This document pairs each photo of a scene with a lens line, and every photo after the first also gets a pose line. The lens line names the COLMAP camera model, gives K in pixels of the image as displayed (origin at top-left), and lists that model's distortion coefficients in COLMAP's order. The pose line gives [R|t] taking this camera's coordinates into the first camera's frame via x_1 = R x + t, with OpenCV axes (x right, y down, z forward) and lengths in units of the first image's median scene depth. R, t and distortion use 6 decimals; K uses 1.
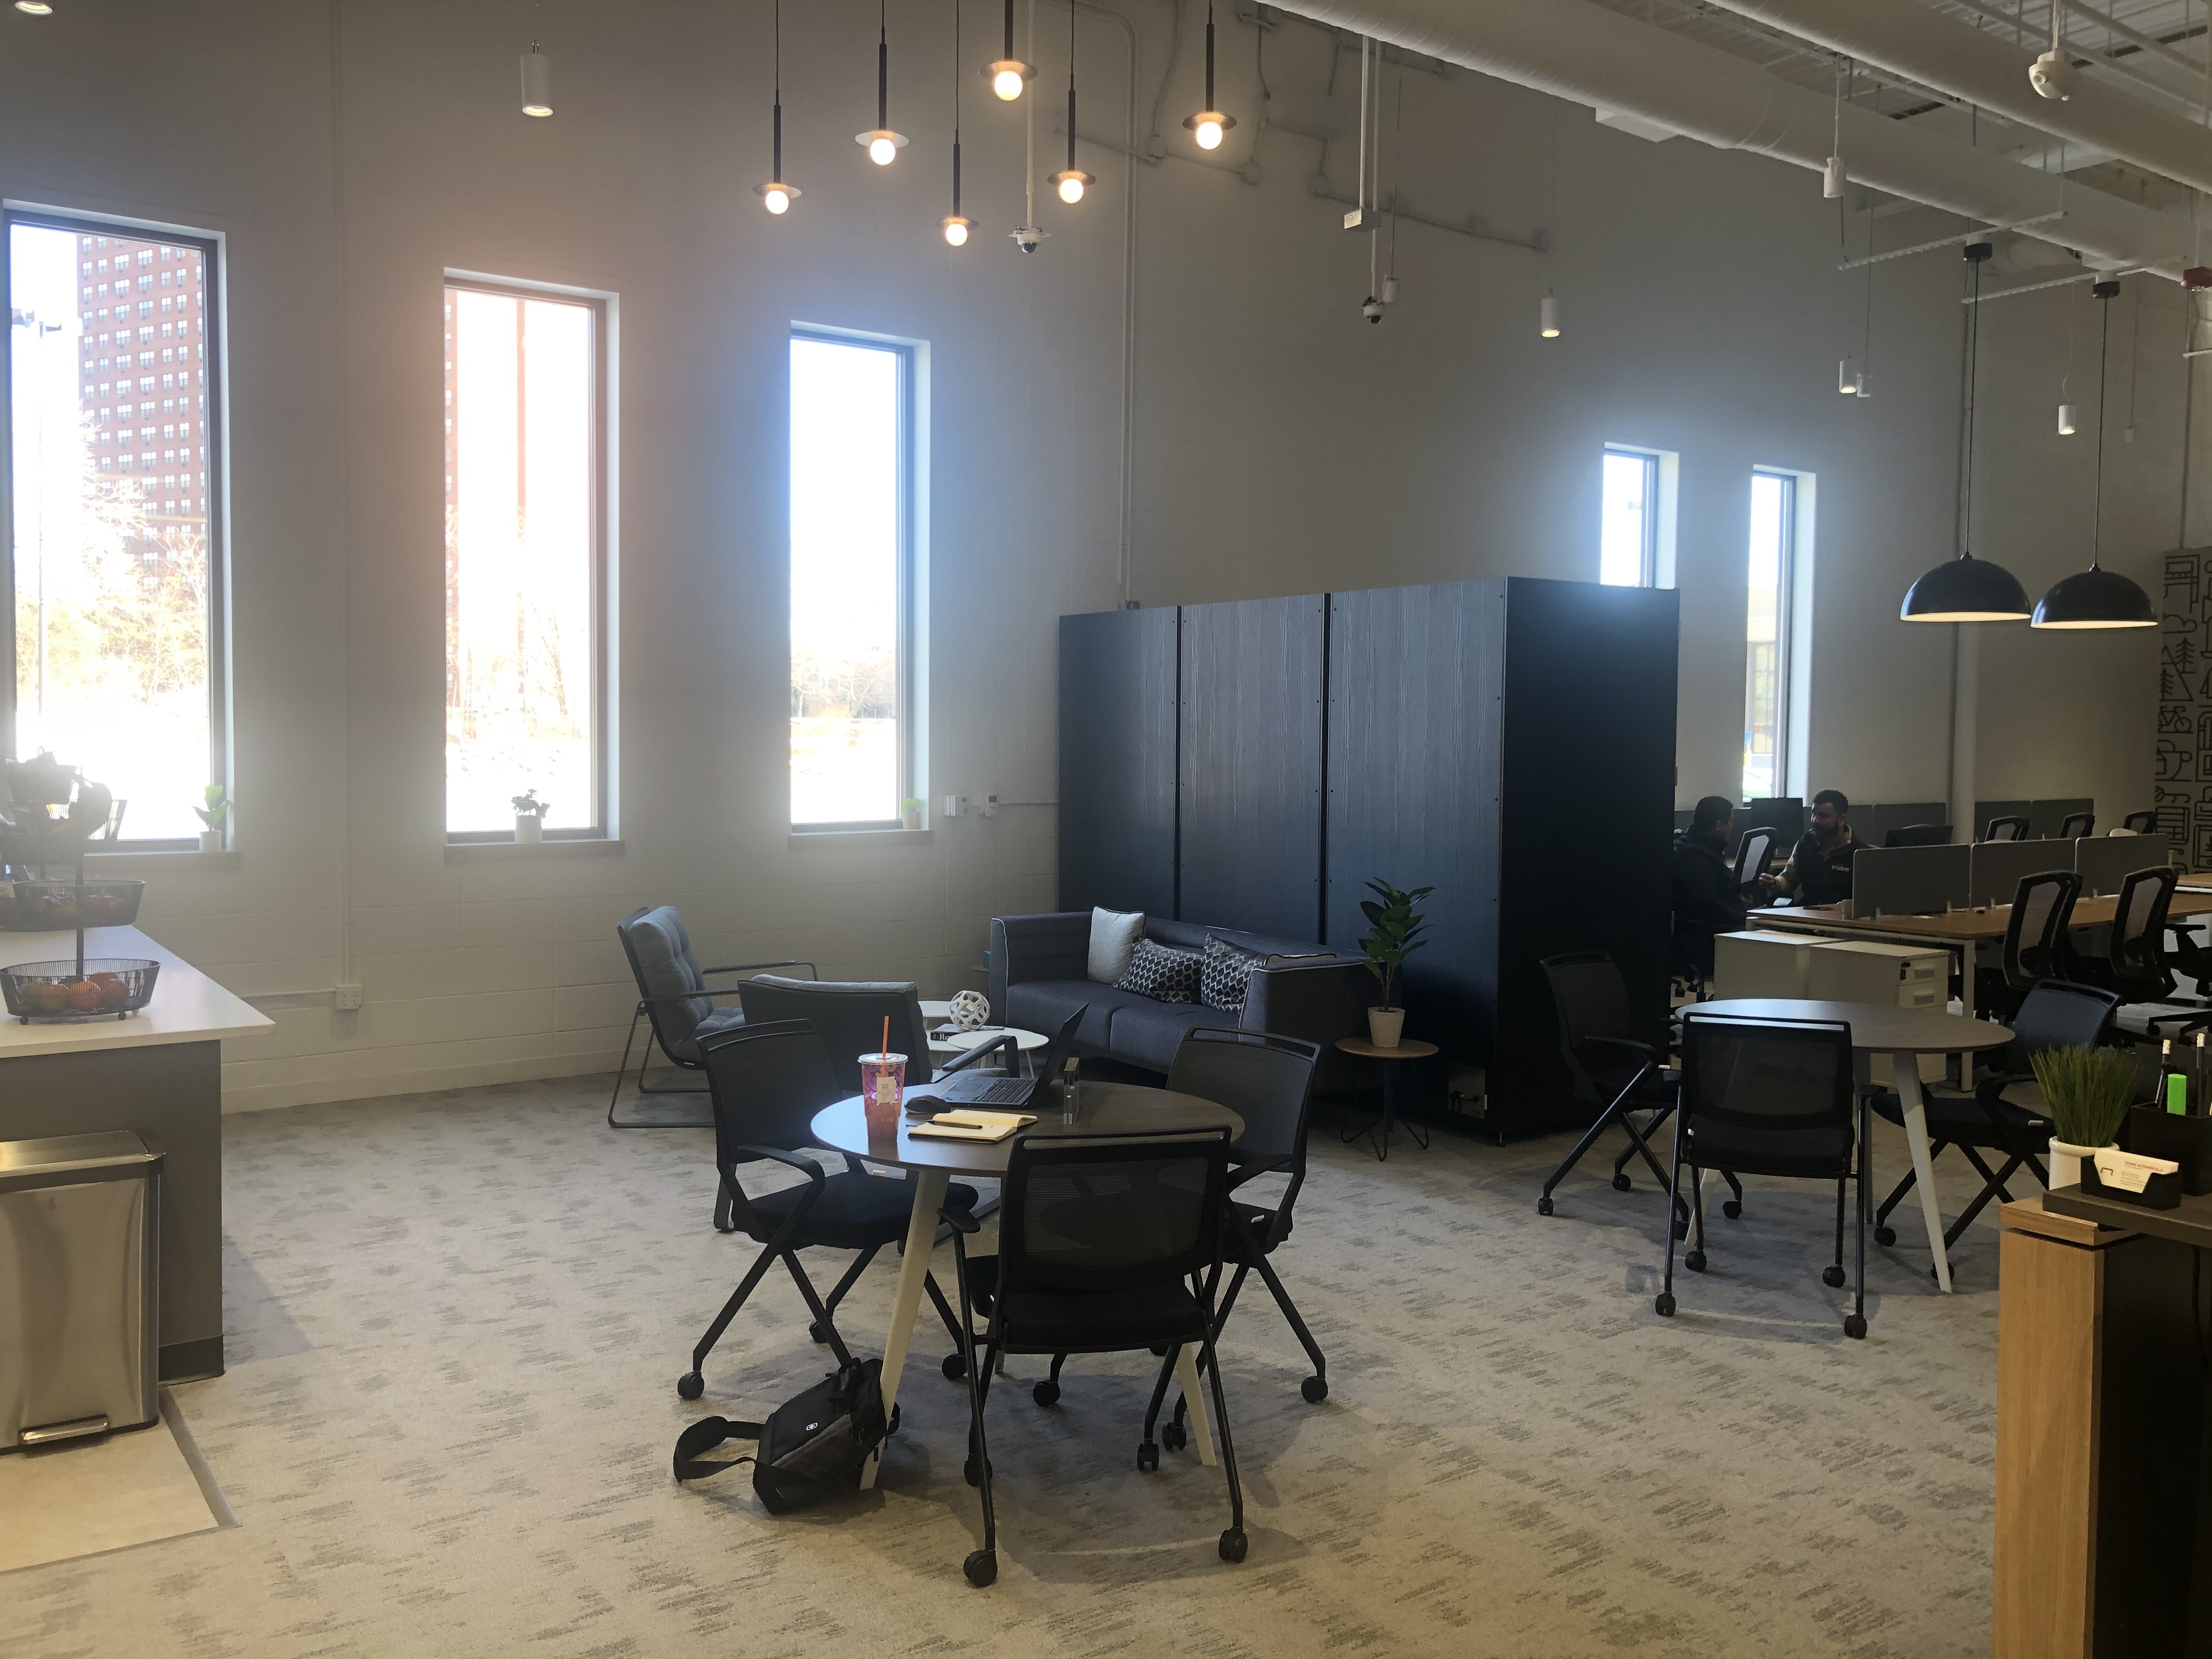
lens RADIAL K [[1821.1, 0, 1108.8], [0, 1821.1, 826.2], [0, 0, 1]] dist [0.003485, -0.009699]
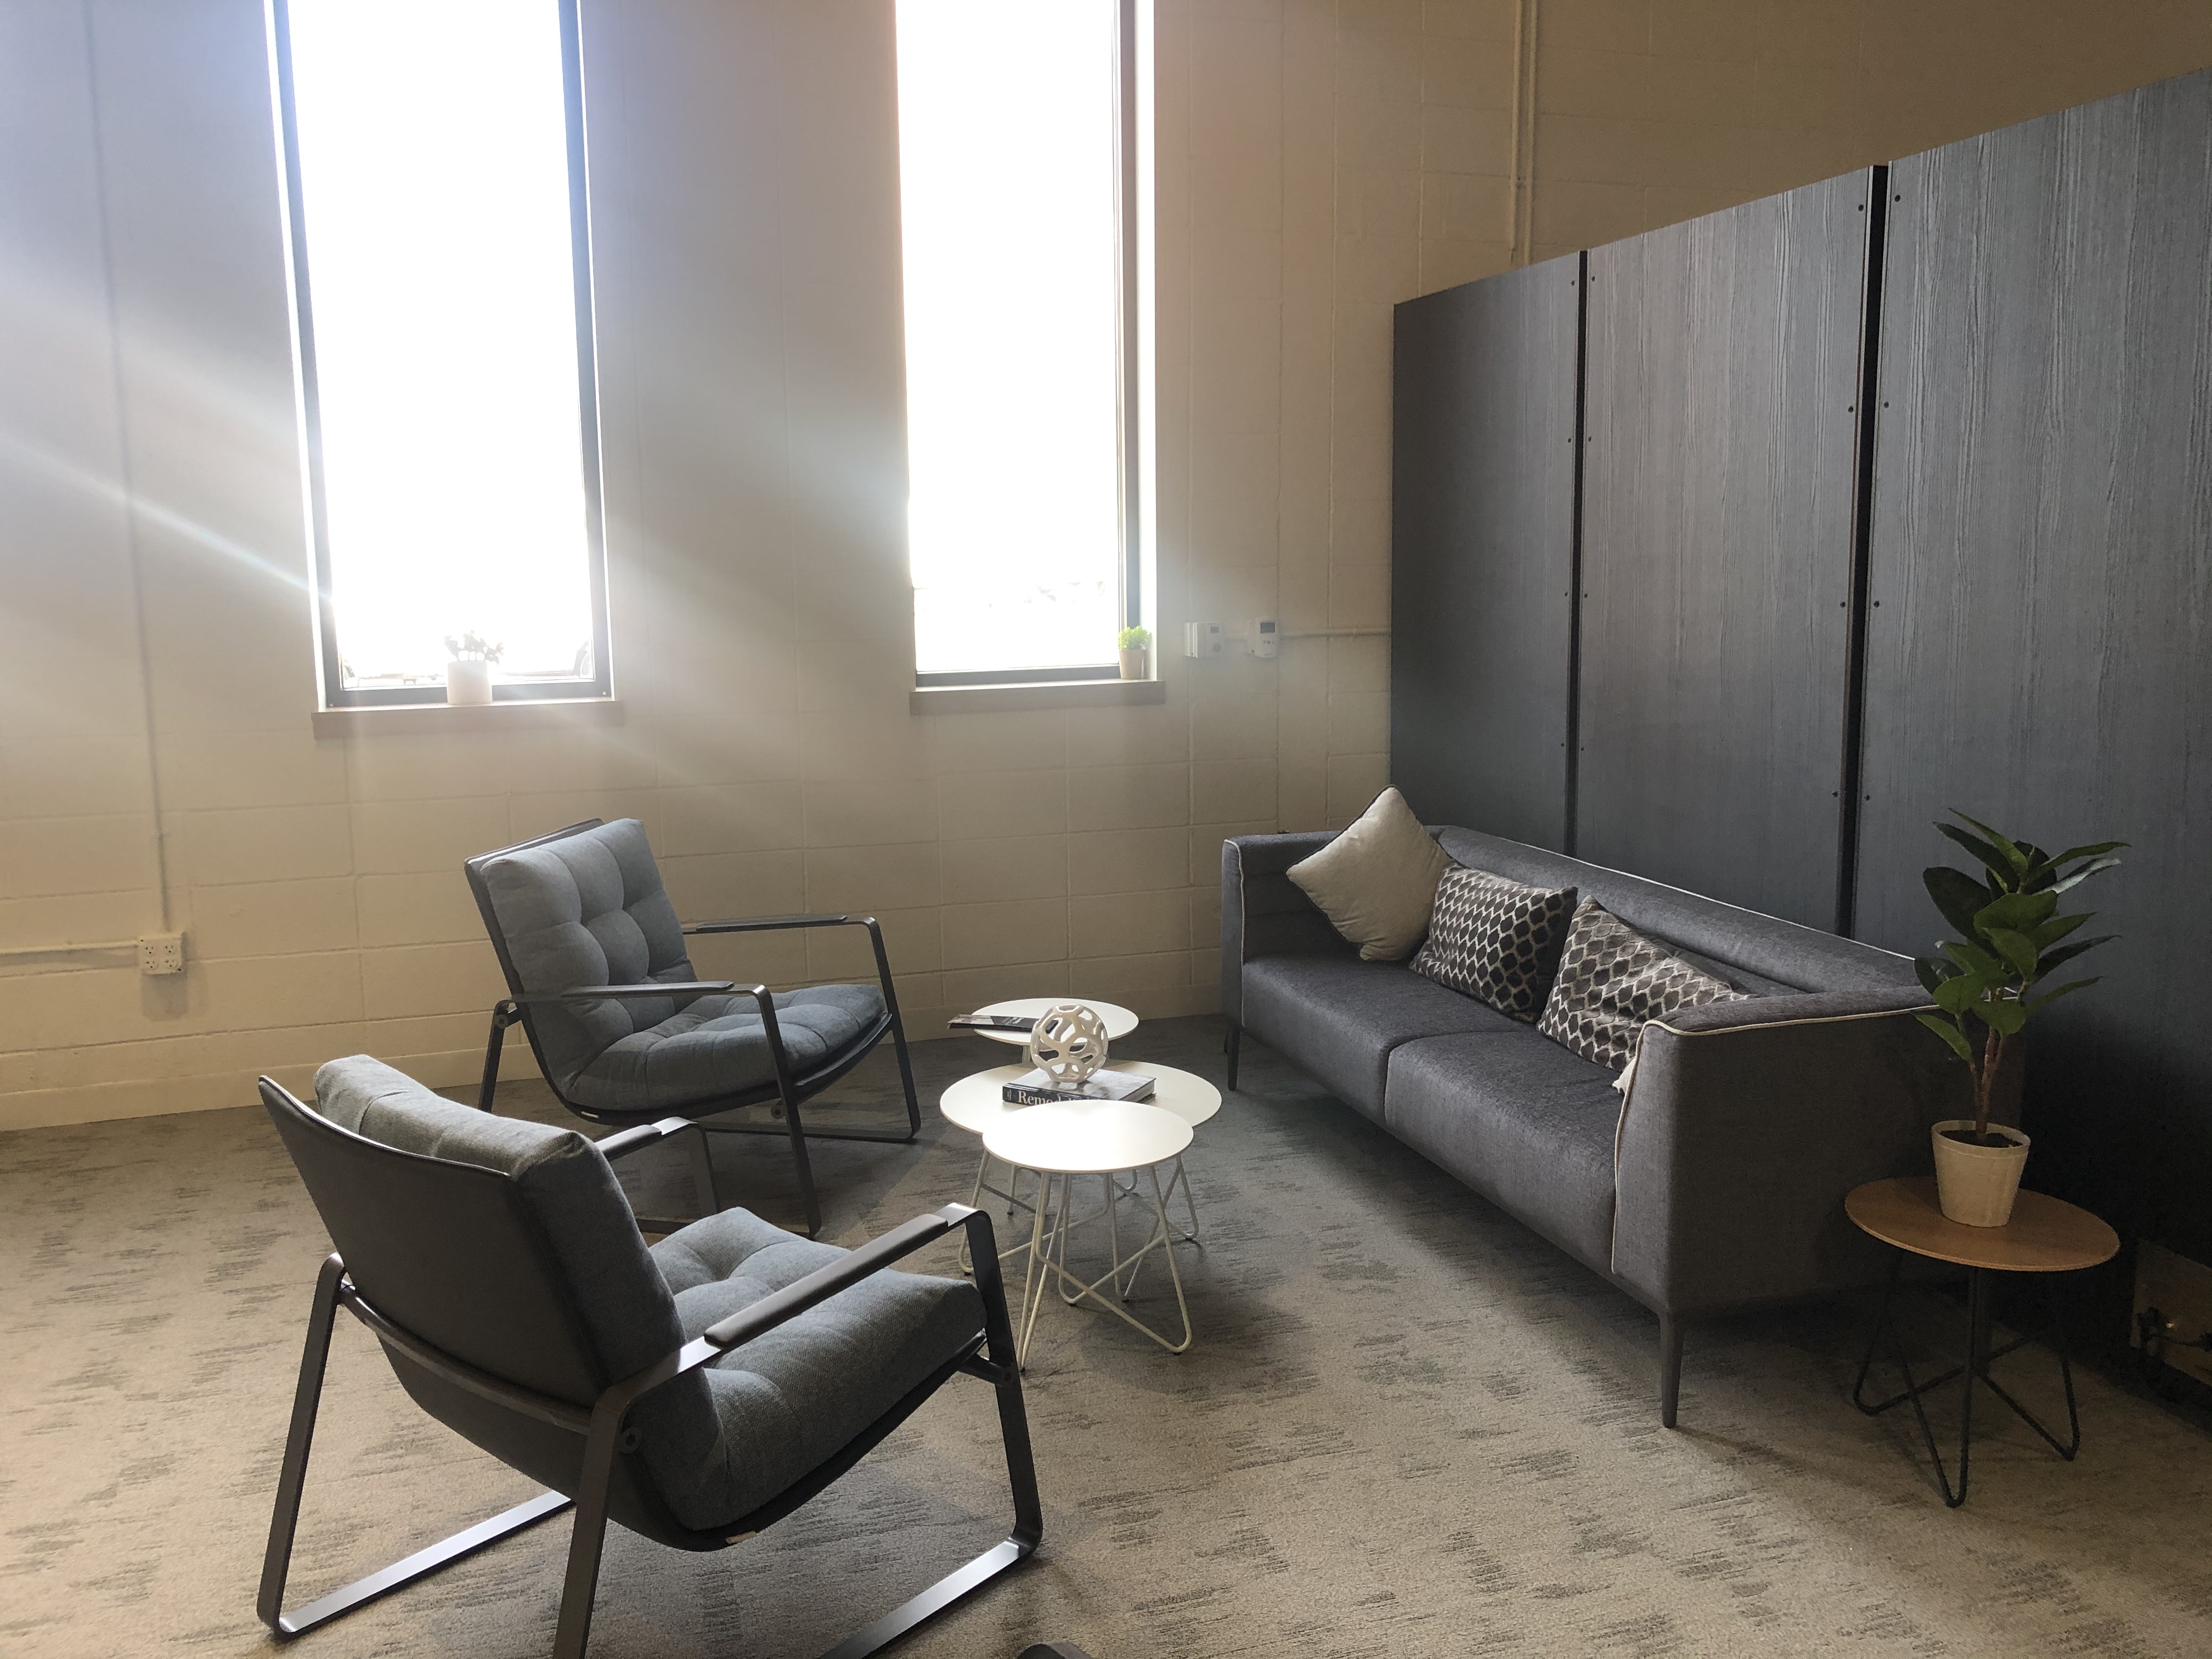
lens RADIAL K [[1821.1, 0, 1094.5], [0, 1821.1, 820.3], [0, 0, 1]] dist [0.003485, -0.009699]
pose [[0.949402, 0.023311, -0.313198, 0.082420], [0.005652, 0.995812, 0.091251, -0.008334], [0.314014, -0.088404, 0.945294, 0.509691]]
